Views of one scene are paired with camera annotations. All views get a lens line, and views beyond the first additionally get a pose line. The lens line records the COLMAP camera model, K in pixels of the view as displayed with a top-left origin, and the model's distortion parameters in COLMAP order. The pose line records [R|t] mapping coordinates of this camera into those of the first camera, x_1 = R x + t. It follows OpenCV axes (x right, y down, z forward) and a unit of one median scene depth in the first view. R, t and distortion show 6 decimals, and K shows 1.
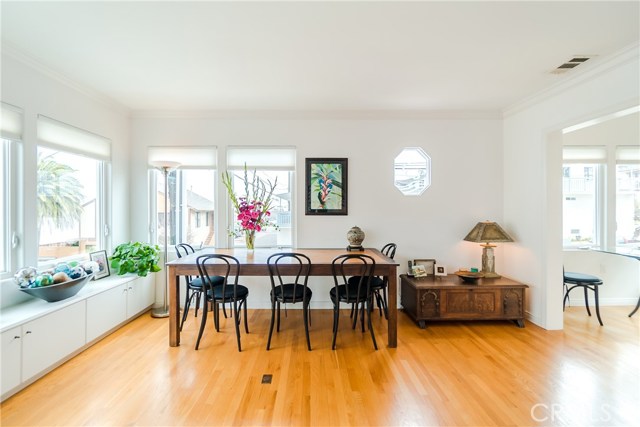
lens RADIAL K [[282.3, 0, 312.3], [0, 282.3, 208.7], [0, 0, 1]] dist [0.000581, -0.000237]
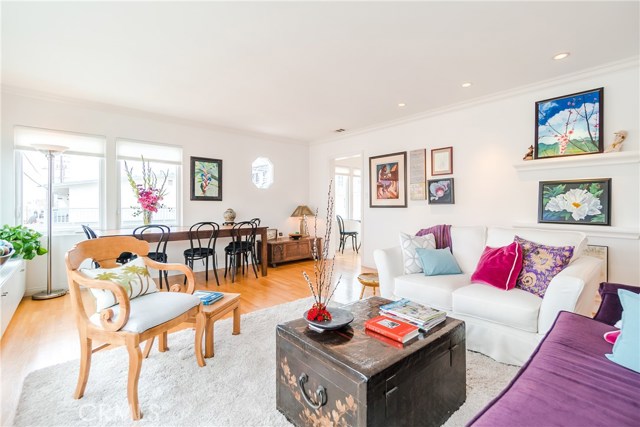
lens RADIAL K [[280.3, 0, 320.1], [0, 280.3, 203.2], [0, 0, 1]] dist [-0.001336, -0.000419]
pose [[0.753787, 0.004547, 0.657104, -0.437326], [-0.000307, 0.999978, -0.006567, 0.045800], [-0.657119, 0.004748, 0.753772, -0.374622]]
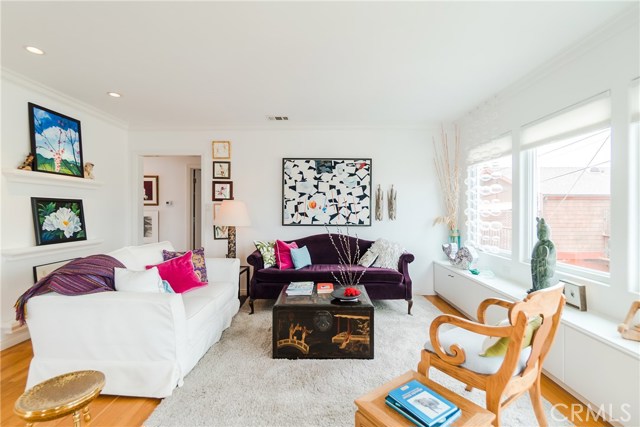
lens RADIAL K [[292.4, 0, 335.2], [0, 292.4, 208.6], [0, 0, 1]] dist [-0.002679, -0.000184]
pose [[-0.999547, -0.001995, -0.030029, -0.126108], [-0.001837, 0.999984, -0.005306, 0.004221], [0.030039, -0.005249, -0.999535, 0.664301]]
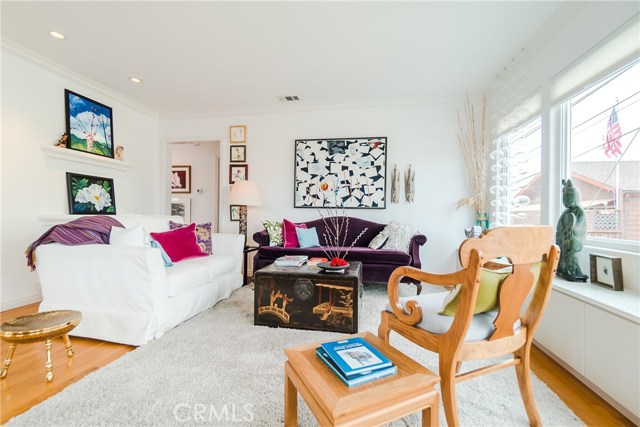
lens RADIAL K [[294.4, 0, 330.6], [0, 294.4, 213.0], [0, 0, 1]] dist [-0.001014, -0.000725]
pose [[-0.987661, -0.008291, 0.156387, -0.277669], [-0.010302, 0.999874, -0.012049, 0.100904], [-0.156268, -0.013511, -0.987622, 0.616820]]
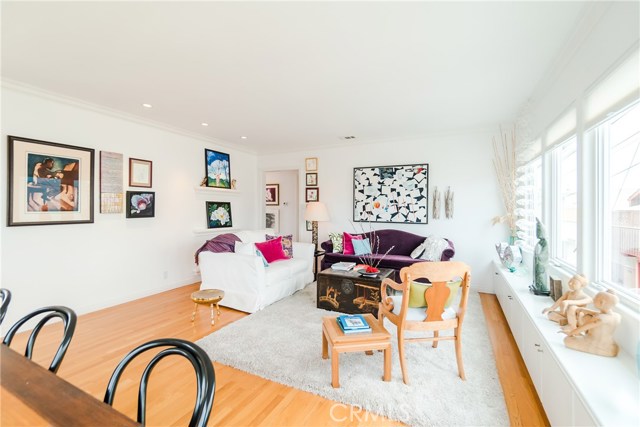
lens RADIAL K [[304.2, 0, 327.6], [0, 304.2, 204.7], [0, 0, 1]] dist [-0.000094, -0.000160]
pose [[-0.903041, -0.000615, 0.429554, -0.494648], [-0.006934, 0.999890, -0.013145, 0.002457], [-0.429499, -0.014848, -0.902945, 0.929100]]
